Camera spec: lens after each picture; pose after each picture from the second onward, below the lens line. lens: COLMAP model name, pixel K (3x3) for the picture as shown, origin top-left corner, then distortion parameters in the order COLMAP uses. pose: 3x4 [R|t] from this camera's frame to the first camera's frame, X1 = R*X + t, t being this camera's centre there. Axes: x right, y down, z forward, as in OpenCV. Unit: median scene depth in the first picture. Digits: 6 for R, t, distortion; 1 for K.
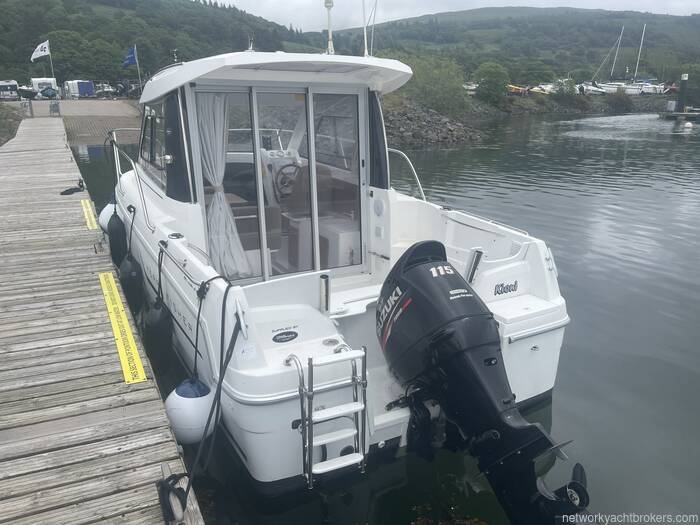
lens RADIAL K [[529.2, 0, 344.5], [0, 529.2, 266.4], [0, 0, 1]] dist [0.041964, -0.057219]
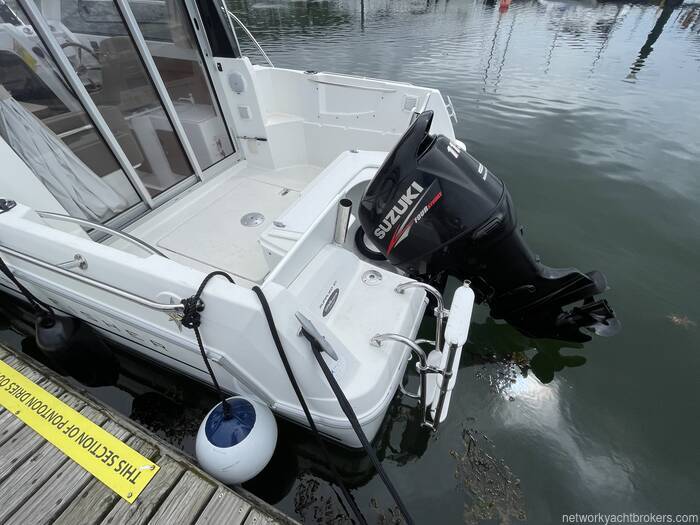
lens RADIAL K [[297.8, 0, 348.2], [0, 297.8, 267.8], [0, 0, 1]] dist [-0.003826, -0.000308]
pose [[0.783879, -0.445470, 0.432540, -0.160108], [0.200095, 0.840689, 0.503194, -0.068805], [-0.587789, -0.307894, 0.748134, 0.448056]]
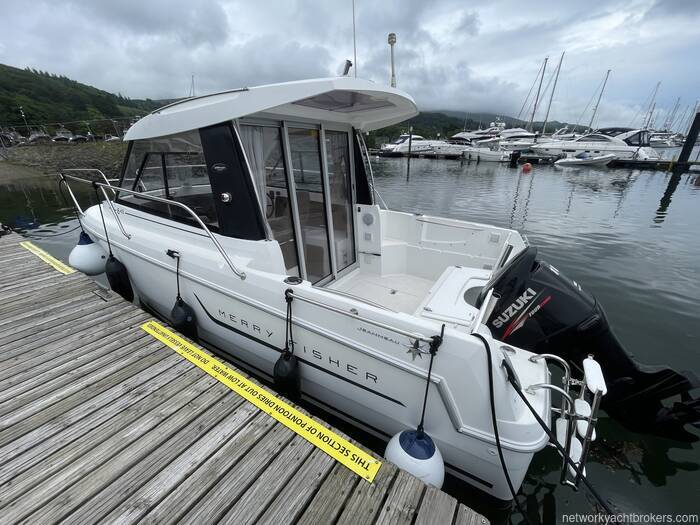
lens RADIAL K [[282.4, 0, 347.0], [0, 282.4, 268.1], [0, 0, 1]] dist [-0.003144, -0.000777]
pose [[0.869960, -0.199733, 0.450862, -0.366221], [0.151456, 0.978333, 0.141162, -0.108278], [-0.469288, -0.054519, 0.881361, 0.417675]]
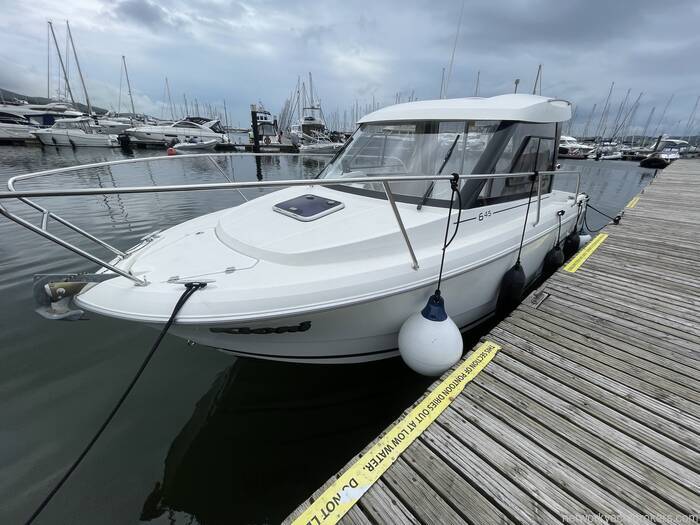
lens RADIAL K [[282.4, 0, 353.3], [0, 282.4, 261.3], [0, 0, 1]] dist [-0.003144, -0.000777]
pose [[-0.250086, -0.392237, 0.885216, -0.537543], [0.253603, 0.855813, 0.450855, -0.227755], [-0.934421, 0.337246, -0.114554, 0.860871]]
